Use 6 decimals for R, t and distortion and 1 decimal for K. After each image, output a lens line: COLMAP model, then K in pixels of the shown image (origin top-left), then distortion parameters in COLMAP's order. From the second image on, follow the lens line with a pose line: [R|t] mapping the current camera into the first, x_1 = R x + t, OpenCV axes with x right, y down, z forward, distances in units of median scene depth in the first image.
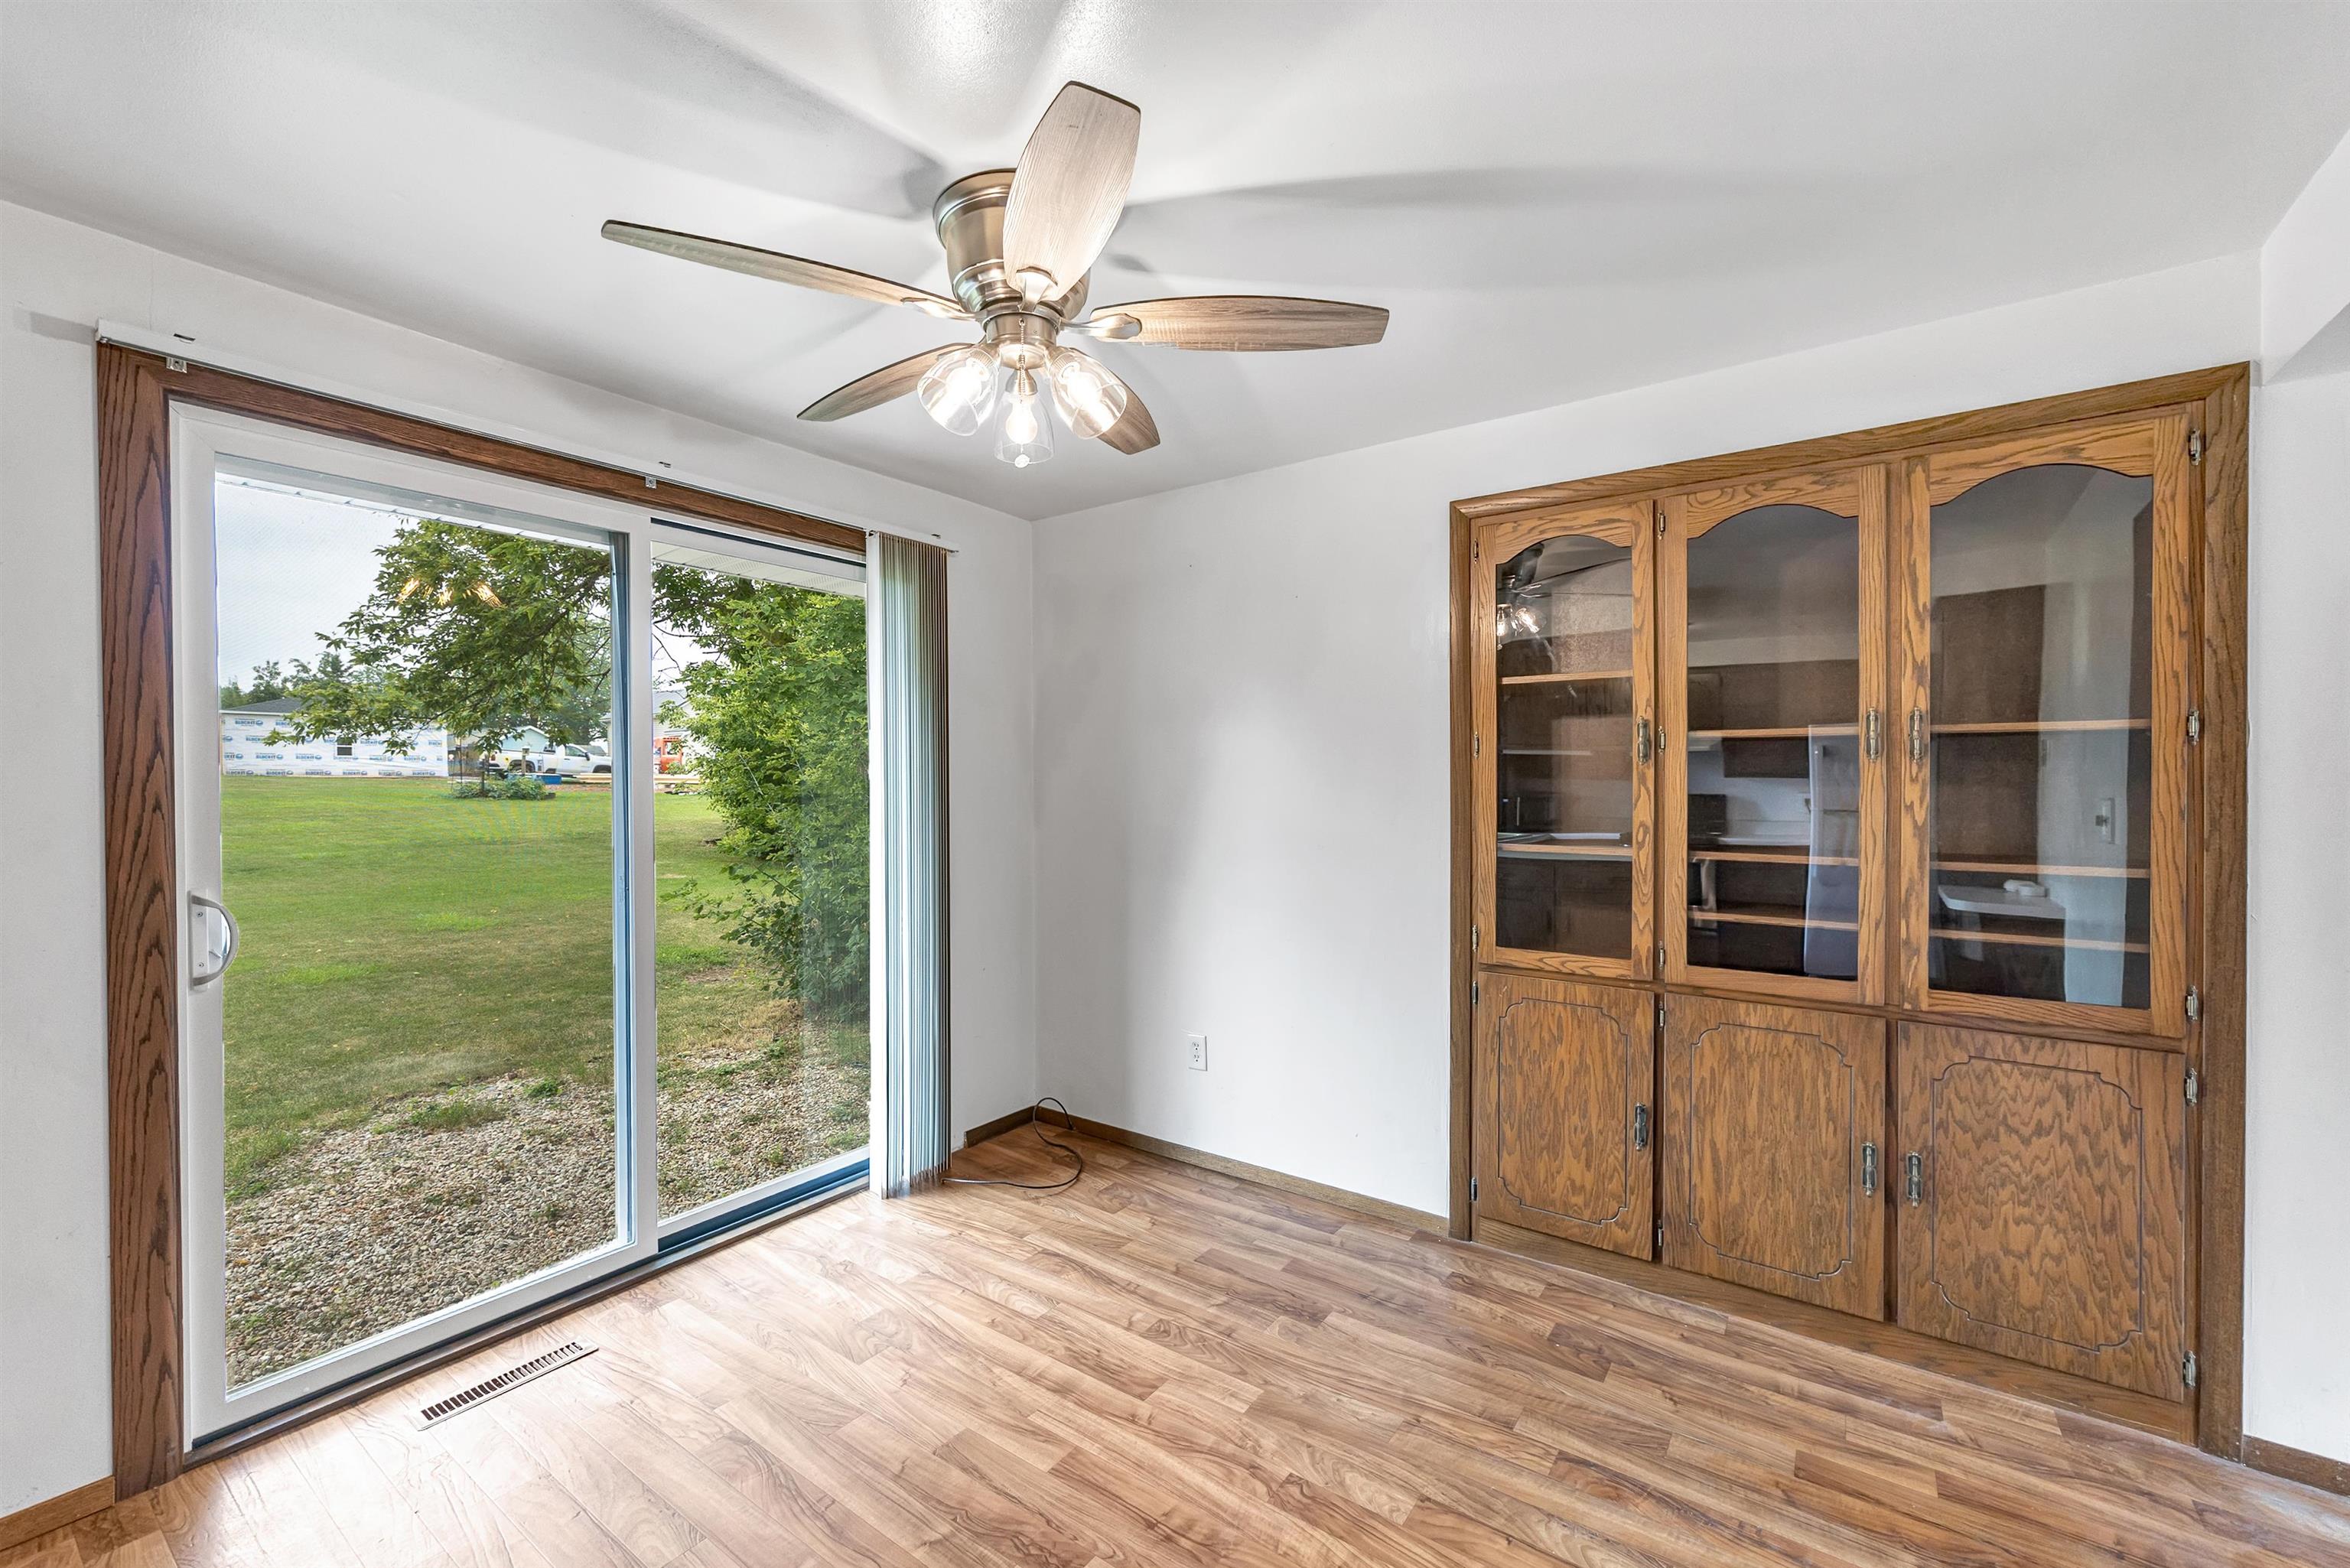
lens RADIAL K [[956.2, 0, 1179.4], [0, 956.2, 794.3], [0, 0, 1]] dist [0.006180, 0.000006]
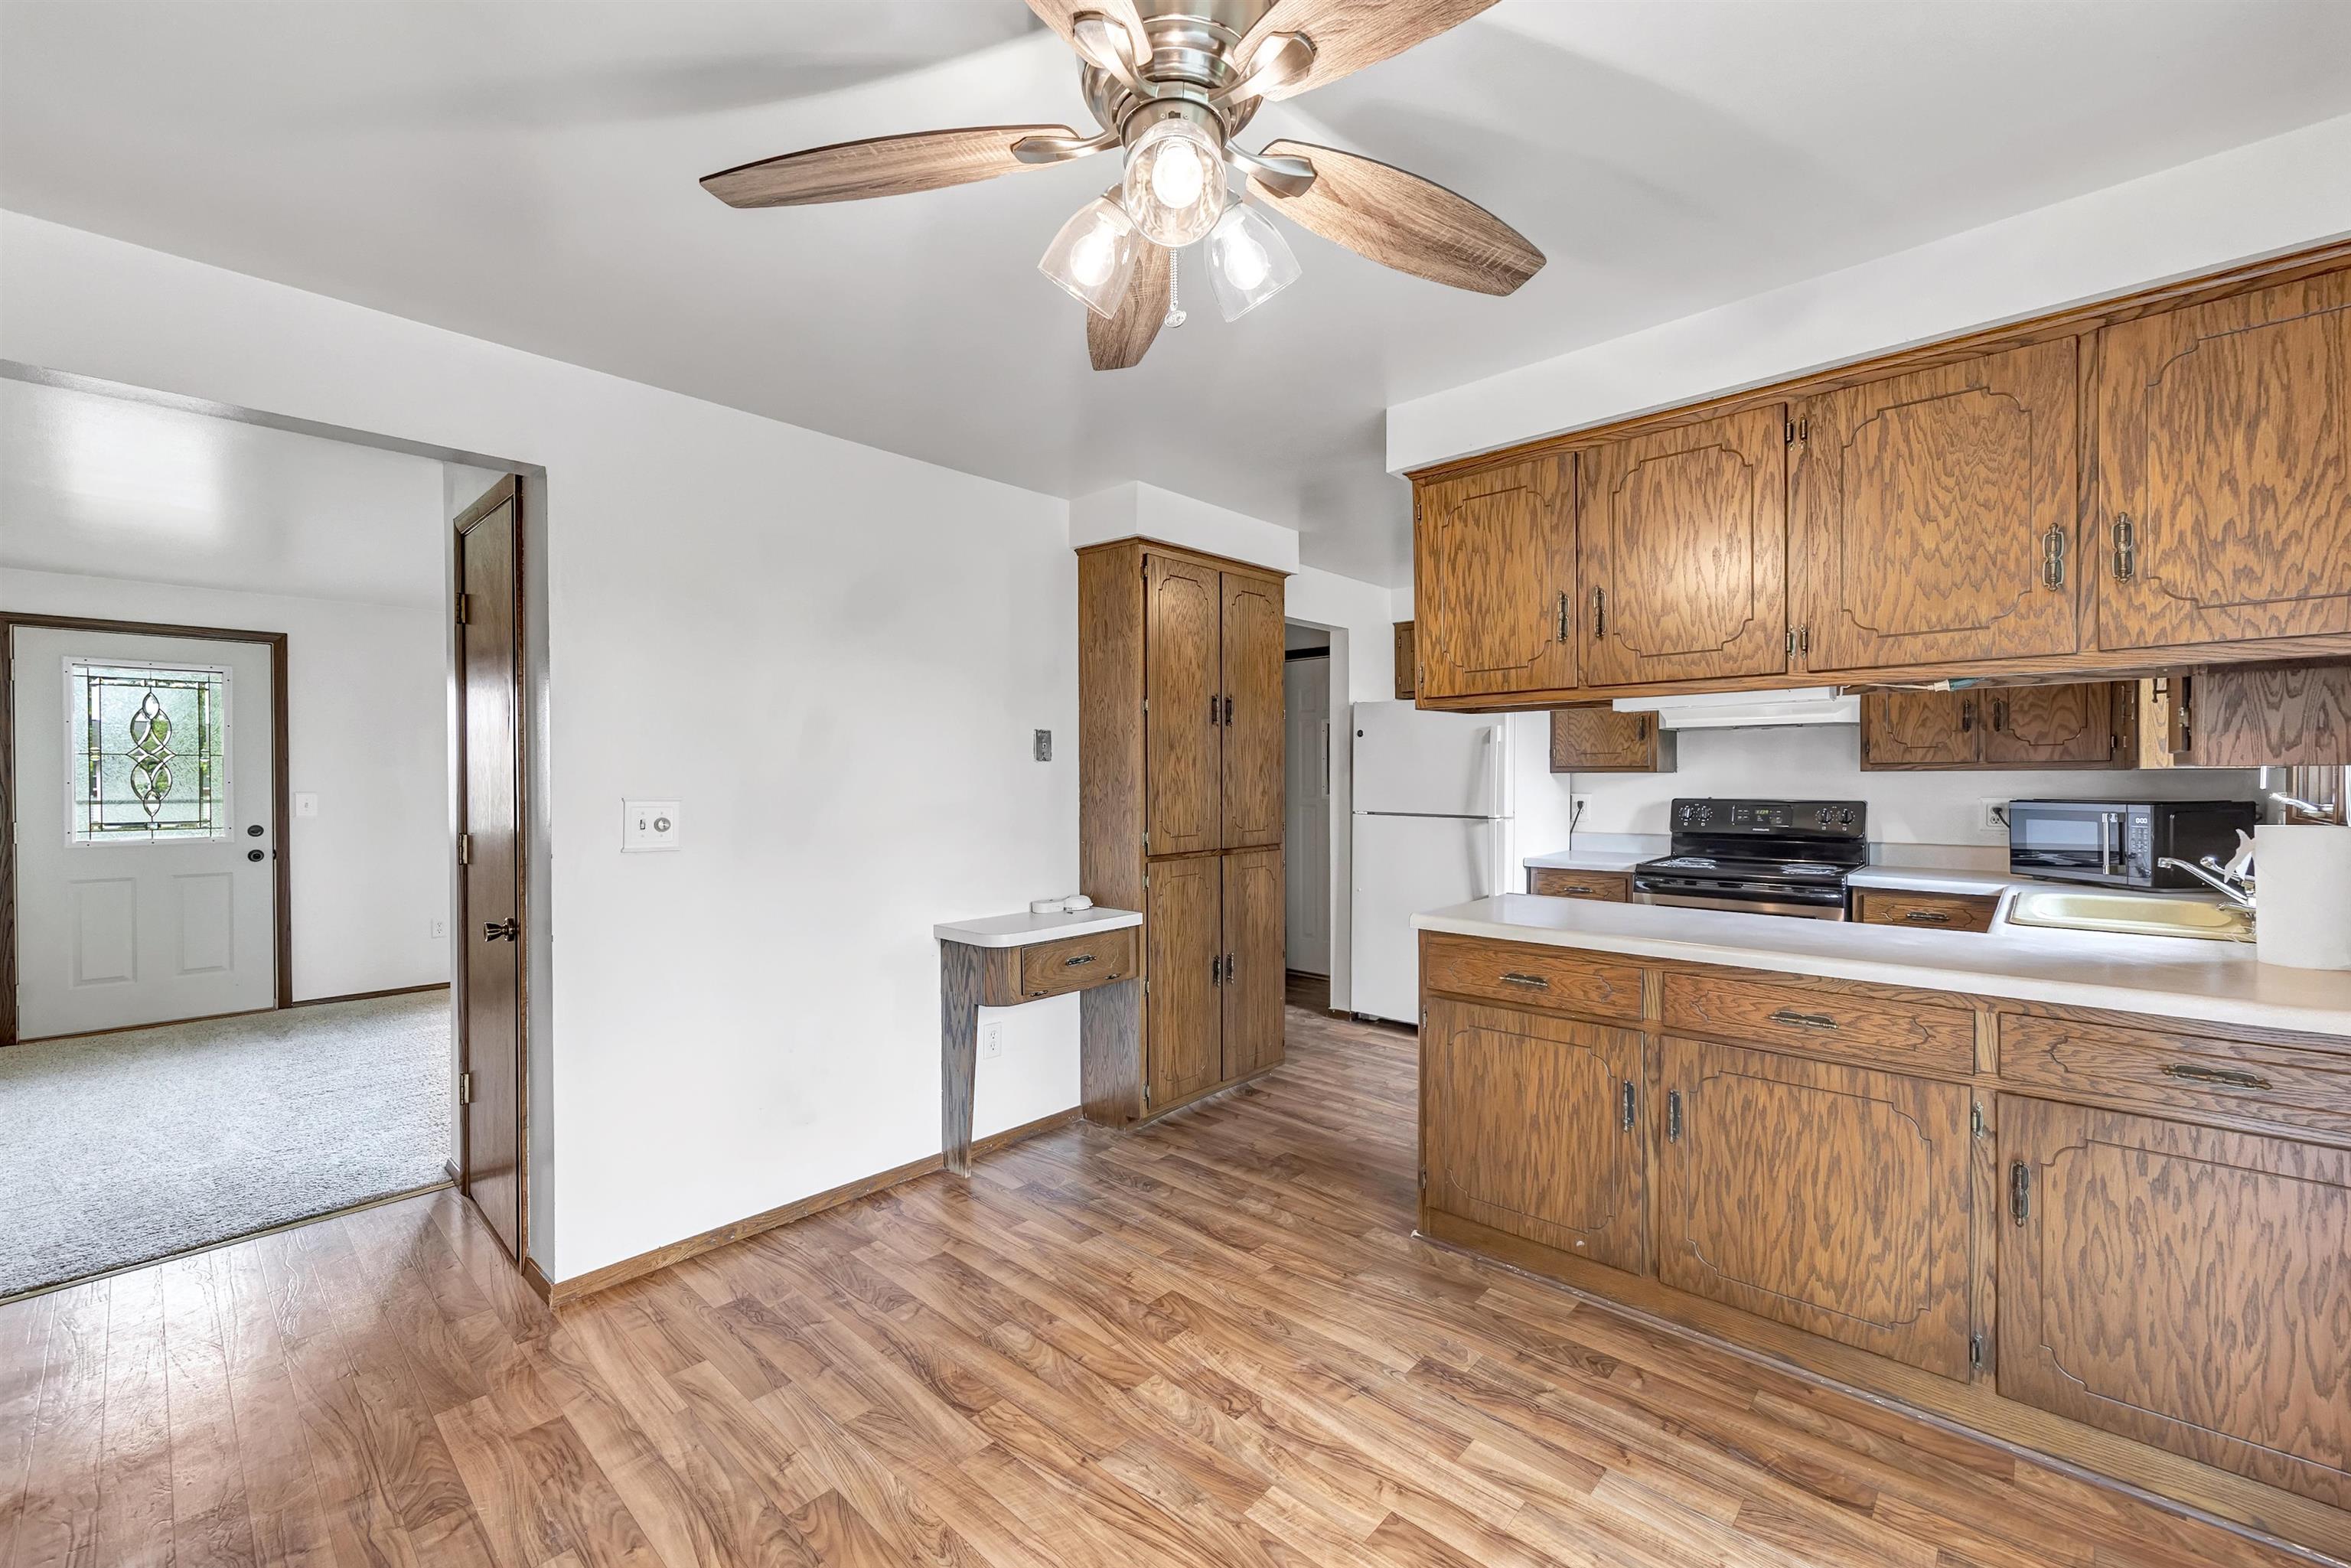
lens RADIAL K [[956.6, 0, 1163.3], [0, 956.6, 783.1], [0, 0, 1]] dist [0.006180, 0.000006]
pose [[-0.989569, -0.001971, 0.144043, 0.039964], [-0.000114, 0.999917, 0.012905, -0.010002], [-0.144056, 0.012754, -0.989487, 1.843307]]
